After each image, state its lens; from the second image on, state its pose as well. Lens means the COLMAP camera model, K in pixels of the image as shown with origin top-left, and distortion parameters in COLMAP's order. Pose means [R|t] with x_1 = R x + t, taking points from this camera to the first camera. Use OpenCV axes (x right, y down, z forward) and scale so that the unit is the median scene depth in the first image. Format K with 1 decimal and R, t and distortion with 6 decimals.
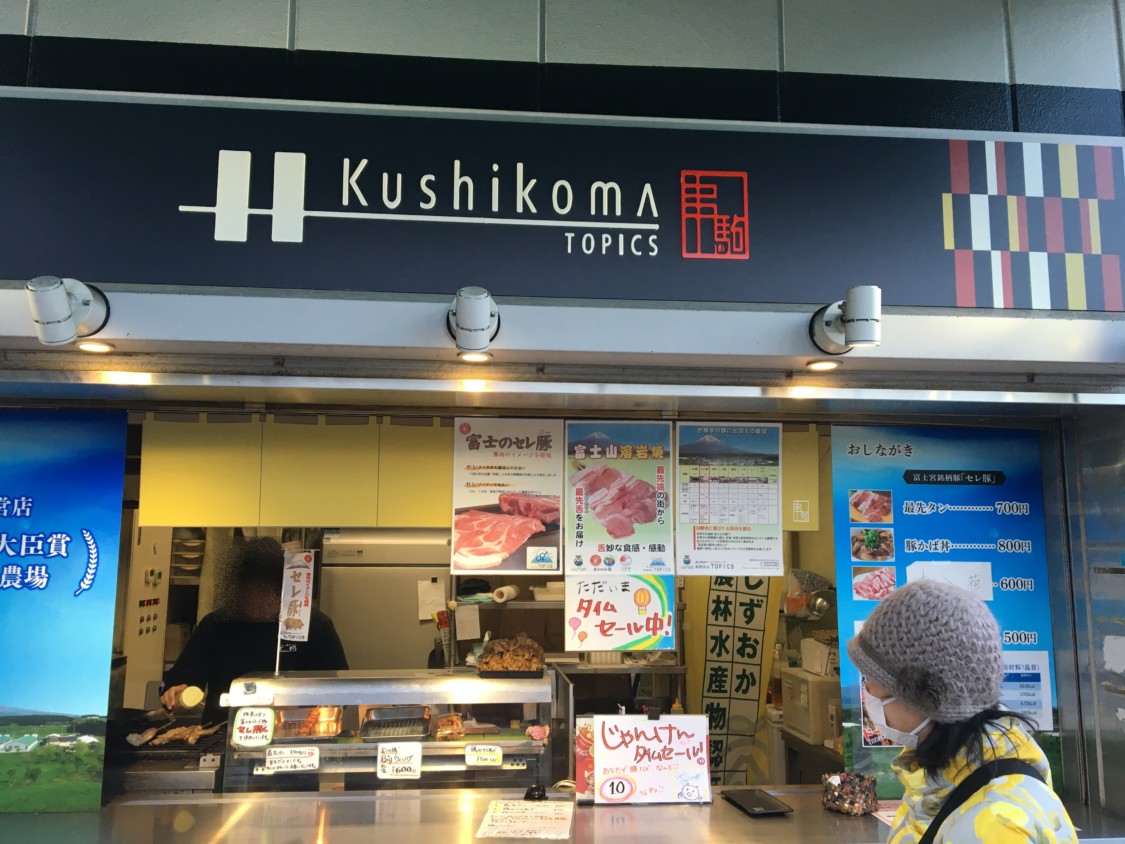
lens RADIAL K [[957.0, 0, 567.1], [0, 957.0, 419.2], [0, 0, 1]] dist [0.105214, -0.176193]
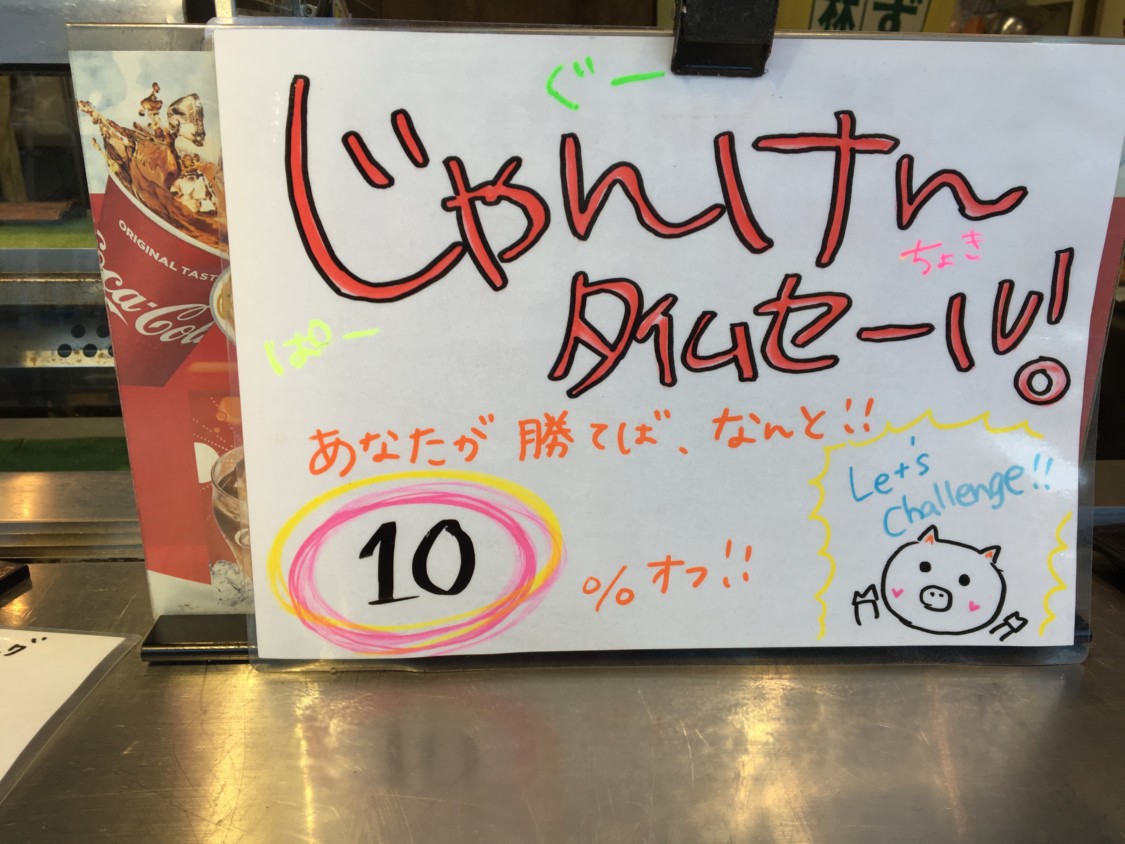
lens RADIAL K [[957.0, 0, 567.1], [0, 957.0, 419.2], [0, 0, 1]] dist [0.105214, -0.176193]
pose [[0.999546, 0.014087, -0.026647, 0.066194], [-0.000478, 0.891370, 0.453276, 0.262054], [0.030138, -0.453057, 0.890972, 0.774094]]
